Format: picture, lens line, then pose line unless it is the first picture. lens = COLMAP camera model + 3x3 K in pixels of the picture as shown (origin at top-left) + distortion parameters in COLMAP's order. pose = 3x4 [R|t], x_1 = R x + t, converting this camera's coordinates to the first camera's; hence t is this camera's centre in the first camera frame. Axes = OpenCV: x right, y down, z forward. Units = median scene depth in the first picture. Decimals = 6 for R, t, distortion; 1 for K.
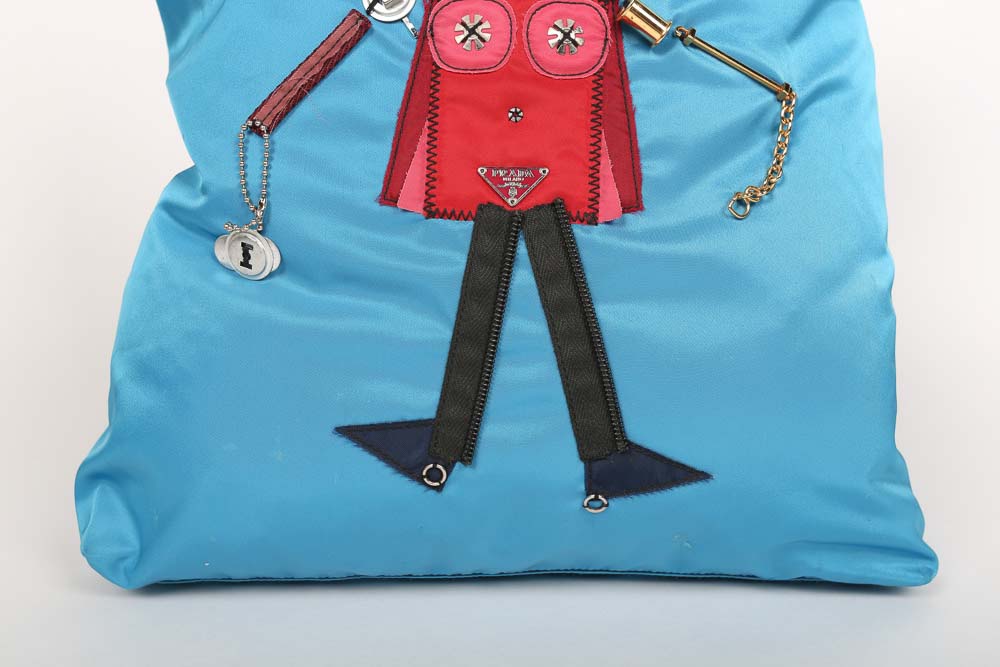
lens RADIAL K [[1030.2, 0, 498.9], [0, 1030.2, 330.7], [0, 0, 1]] dist [0.001422, 0.000000]
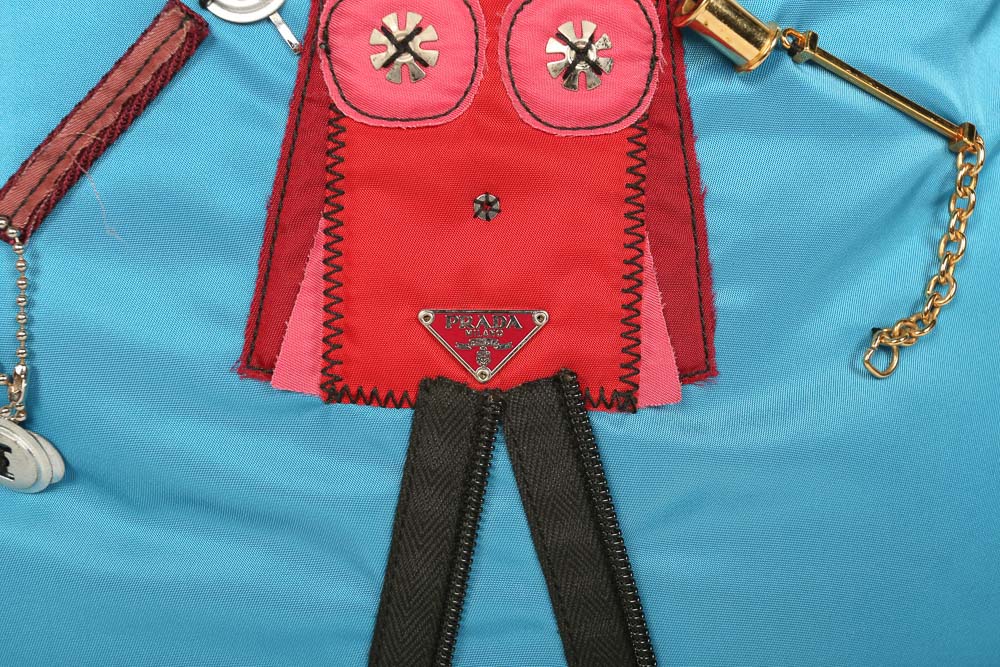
lens RADIAL K [[1116.7, 0, 498.2], [0, 1116.7, 337.4], [0, 0, 1]] dist [0.030132, 0.000000]
pose [[0.999000, -0.013968, 0.042481, -0.003615], [0.006828, 0.986473, 0.163784, -0.236540], [-0.044195, -0.163330, 0.985581, 0.408449]]
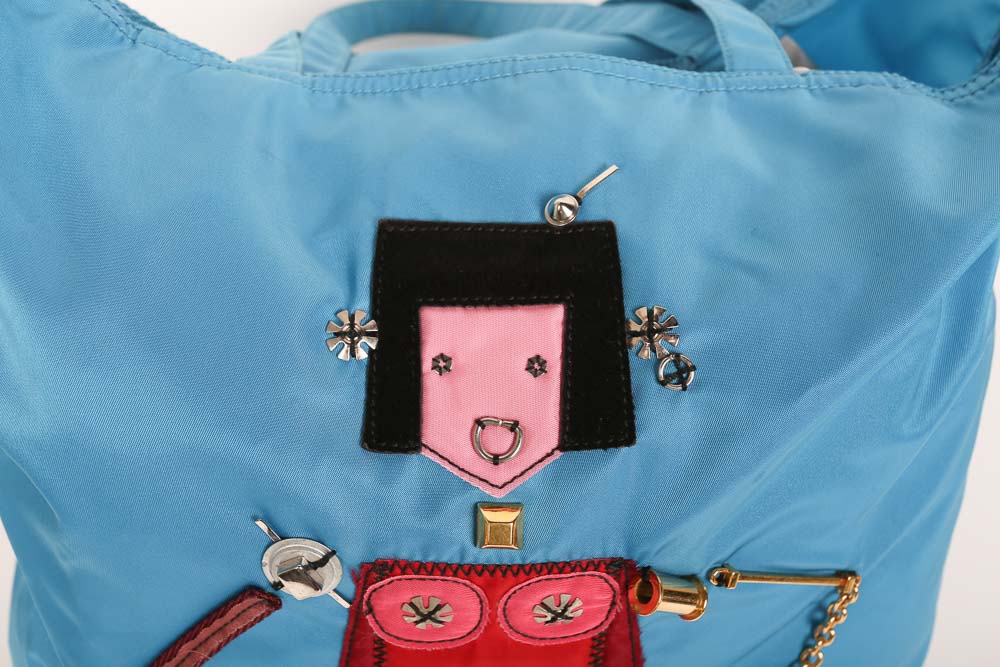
lens RADIAL K [[1116.7, 0, 497.0], [0, 1116.7, 333.7], [0, 0, 1]] dist [0.030132, 0.000000]
pose [[0.998326, -0.036756, 0.044648, -0.005145], [-0.002917, 0.739045, 0.673649, -0.951781], [-0.057757, -0.672652, 0.737701, 0.557767]]
